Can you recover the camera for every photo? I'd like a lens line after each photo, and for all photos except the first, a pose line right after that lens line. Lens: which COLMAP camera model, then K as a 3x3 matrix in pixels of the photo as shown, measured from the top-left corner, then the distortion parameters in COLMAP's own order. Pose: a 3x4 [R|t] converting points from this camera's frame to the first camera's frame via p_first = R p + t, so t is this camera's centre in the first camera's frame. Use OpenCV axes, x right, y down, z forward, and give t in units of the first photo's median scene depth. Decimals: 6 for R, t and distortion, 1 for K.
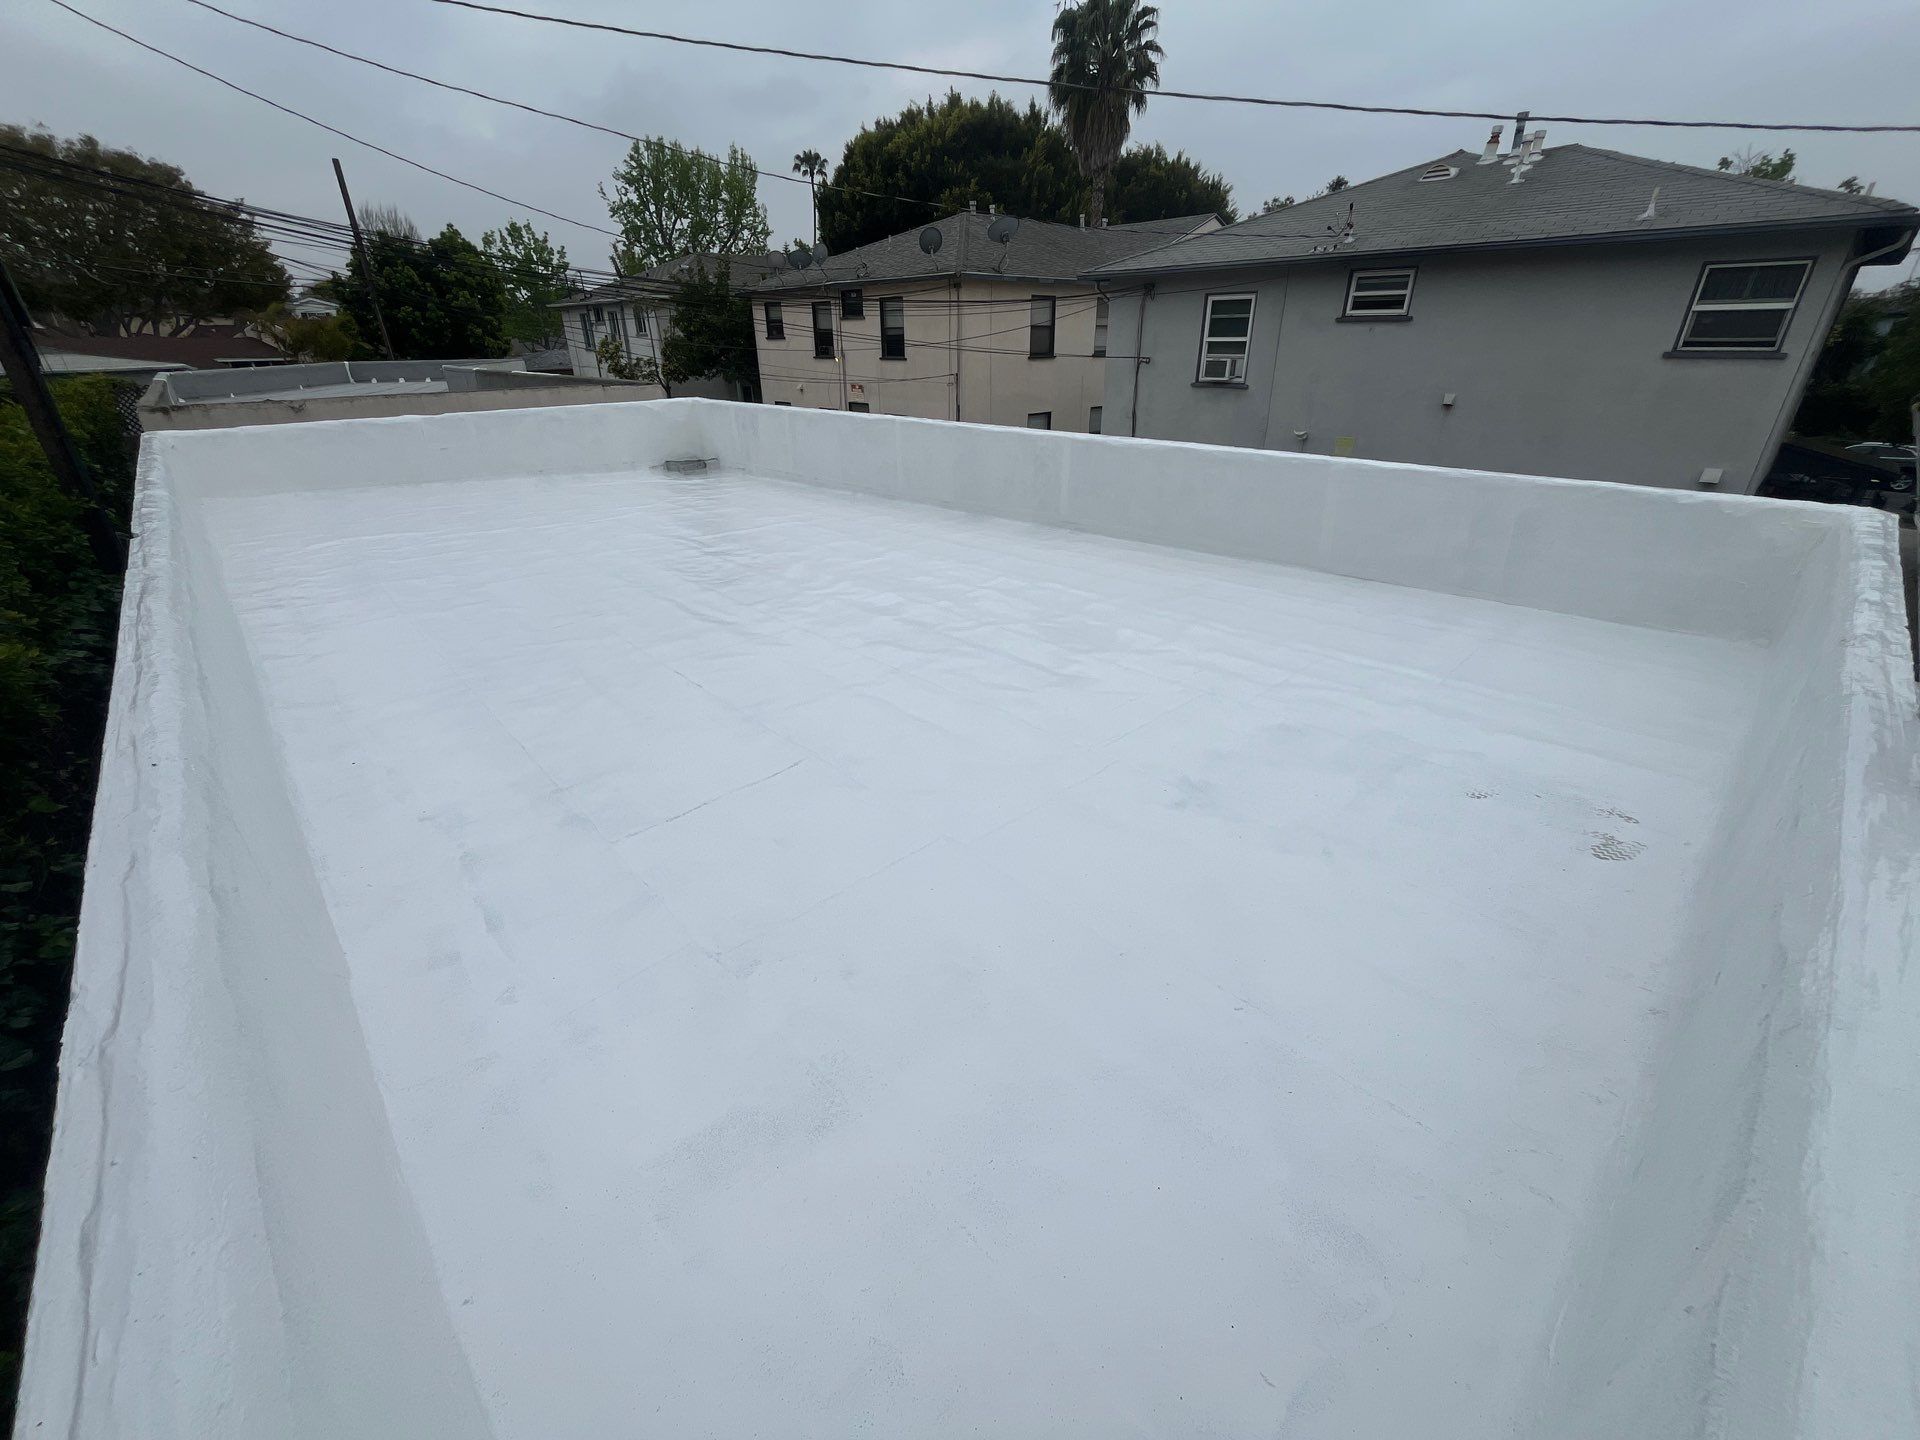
lens RADIAL K [[792.1, 0, 940.7], [0, 792.1, 733.0], [0, 0, 1]] dist [0.009877, -0.000368]
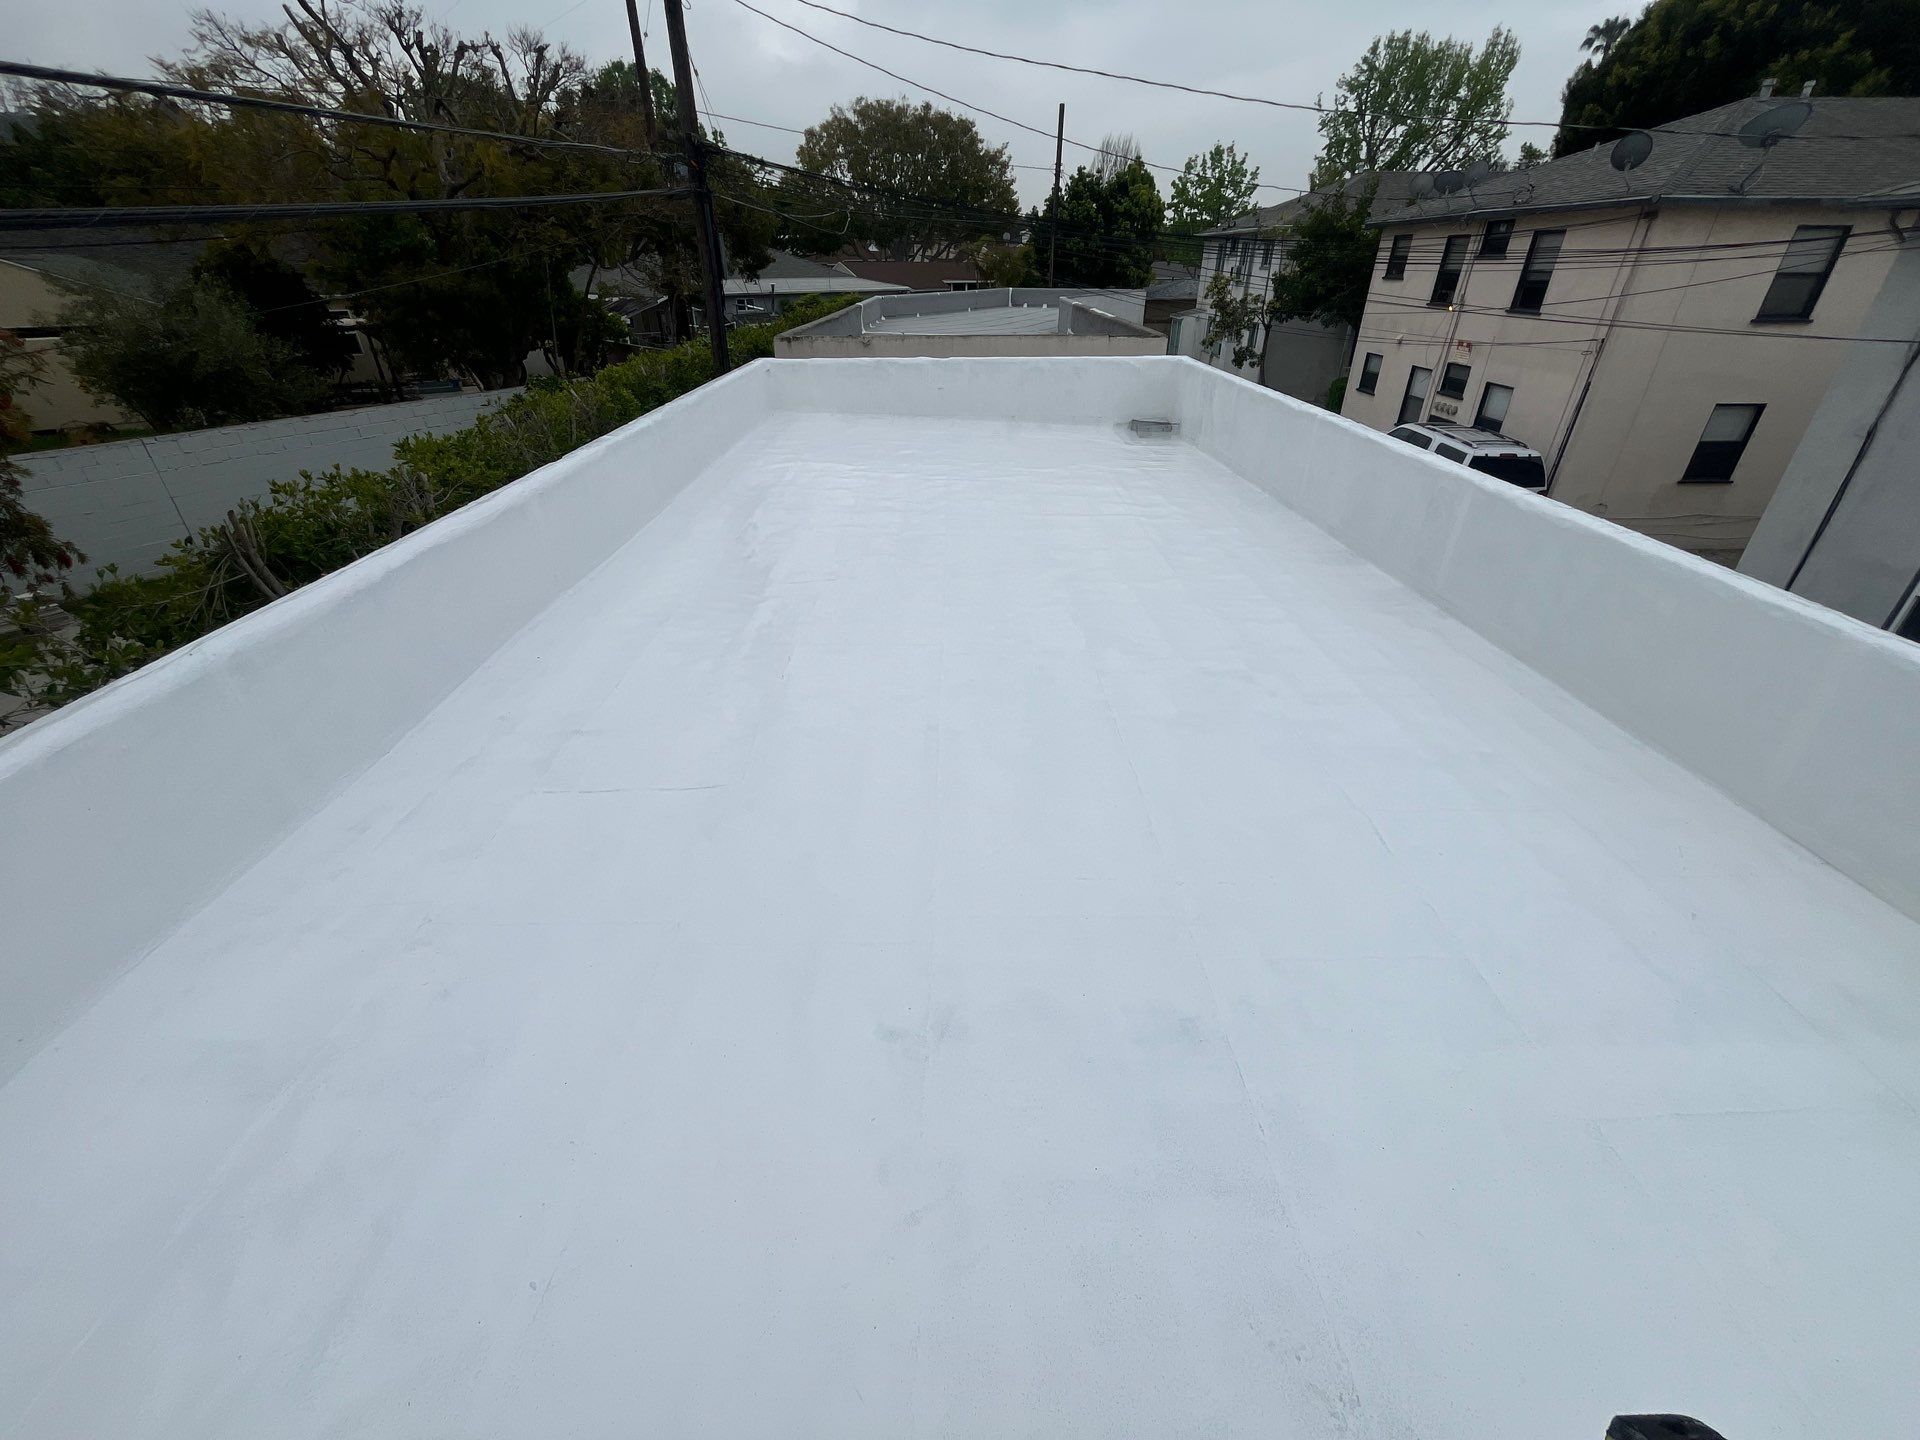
lens RADIAL K [[792.1, 0, 953.6], [0, 792.1, 719.8], [0, 0, 1]] dist [0.009877, -0.000368]
pose [[0.741482, 0.349395, -0.572824, 0.097578], [-0.310235, 0.935511, 0.169038, -0.050152], [0.594944, 0.052372, 0.802059, 0.054929]]
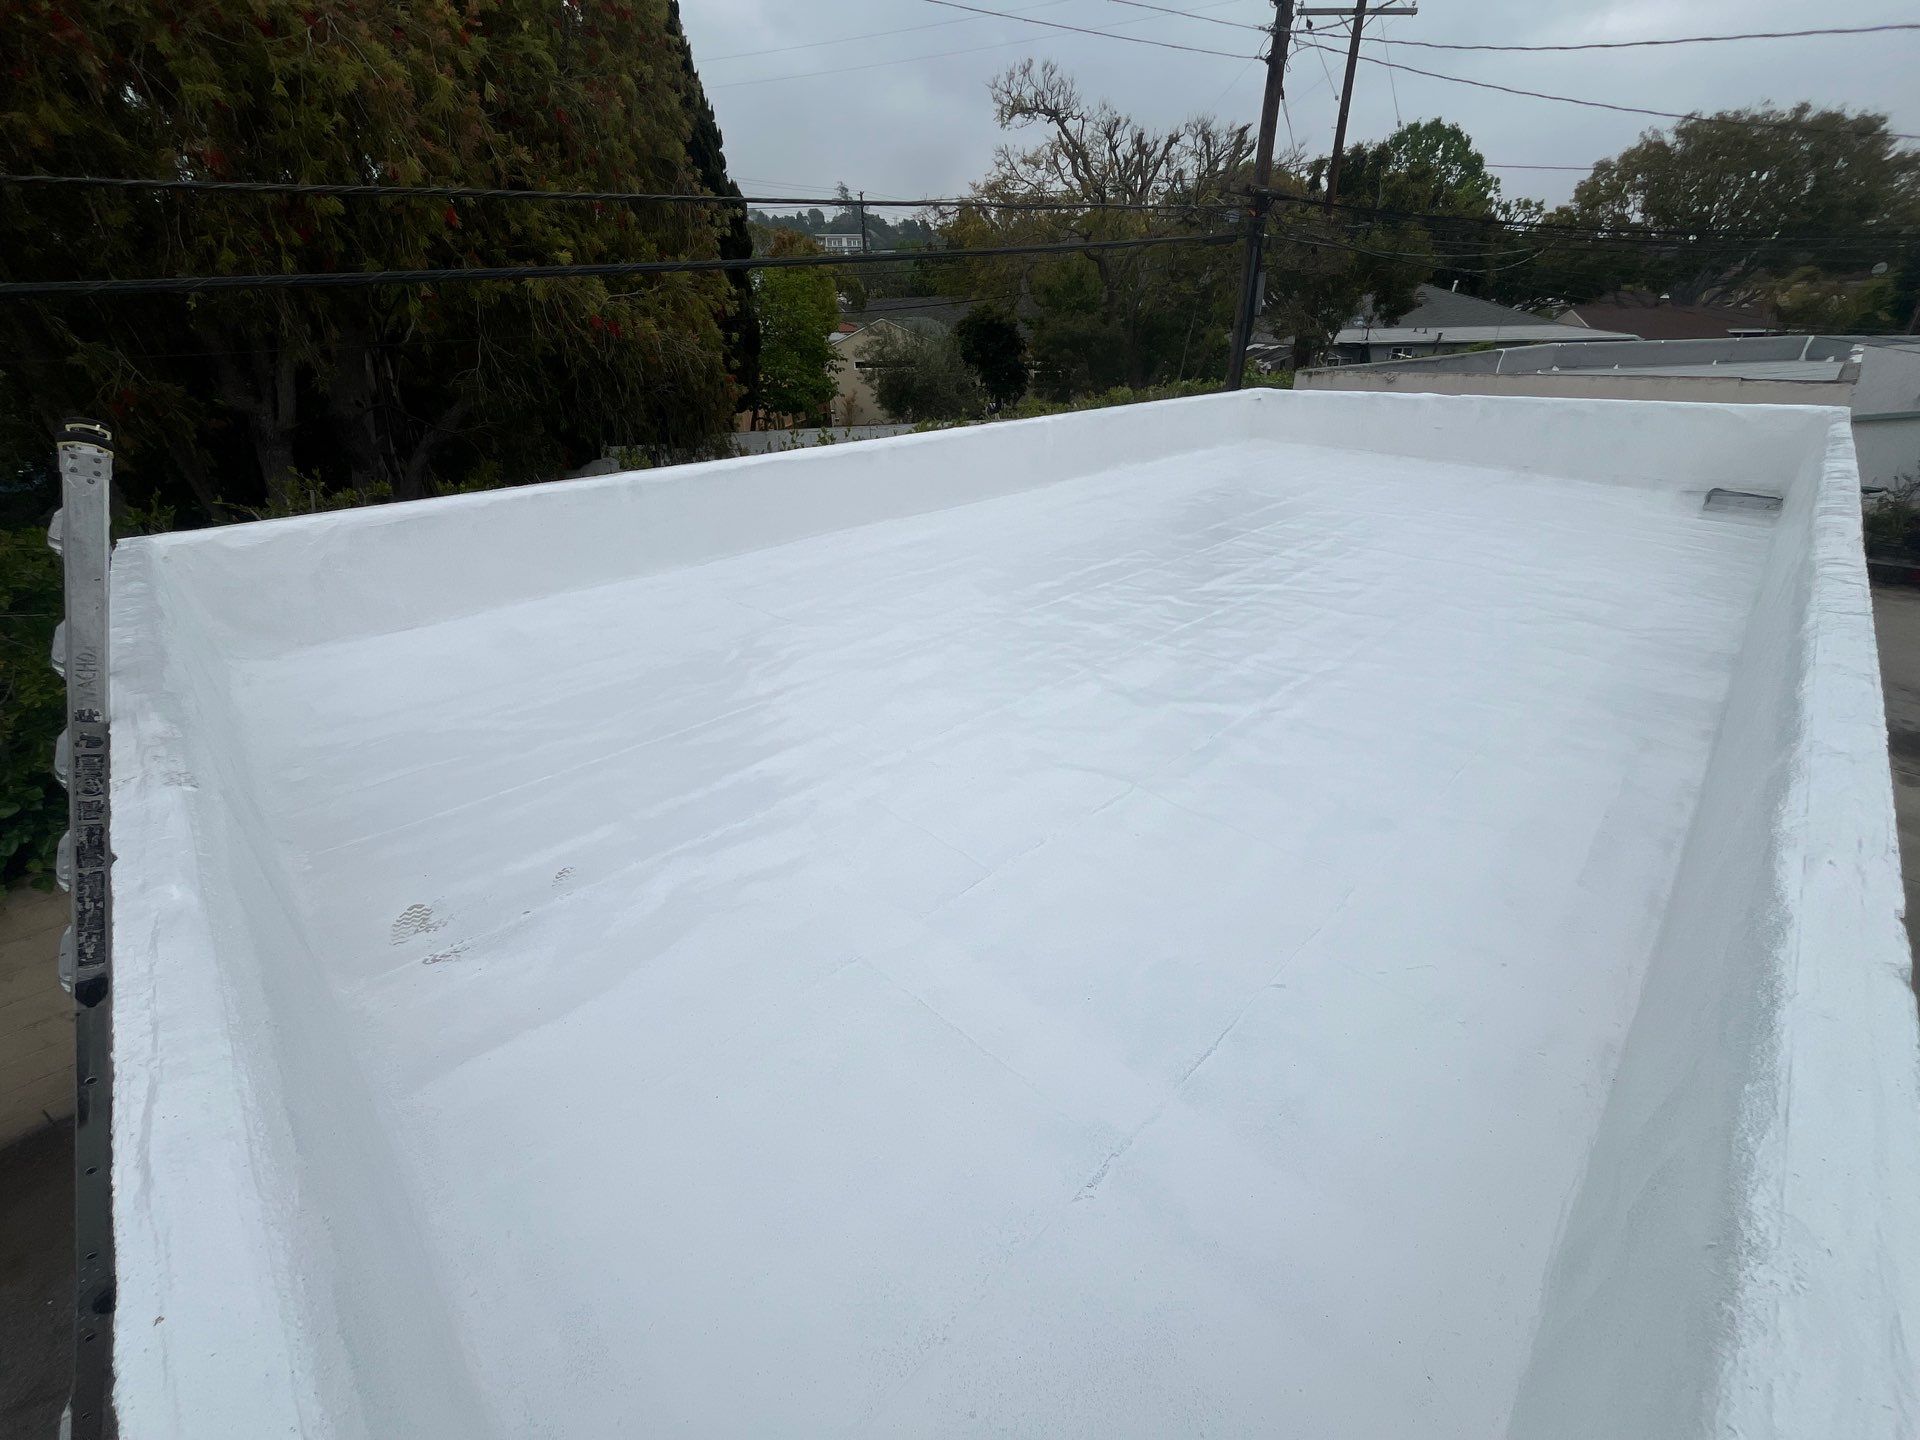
lens RADIAL K [[792.1, 0, 967.1], [0, 792.1, 726.5], [0, 0, 1]] dist [0.009877, -0.000368]
pose [[0.050613, 0.461909, -0.885482, 0.196224], [-0.436218, 0.807799, 0.396452, -0.085096], [0.898417, 0.366197, 0.242378, 0.156213]]
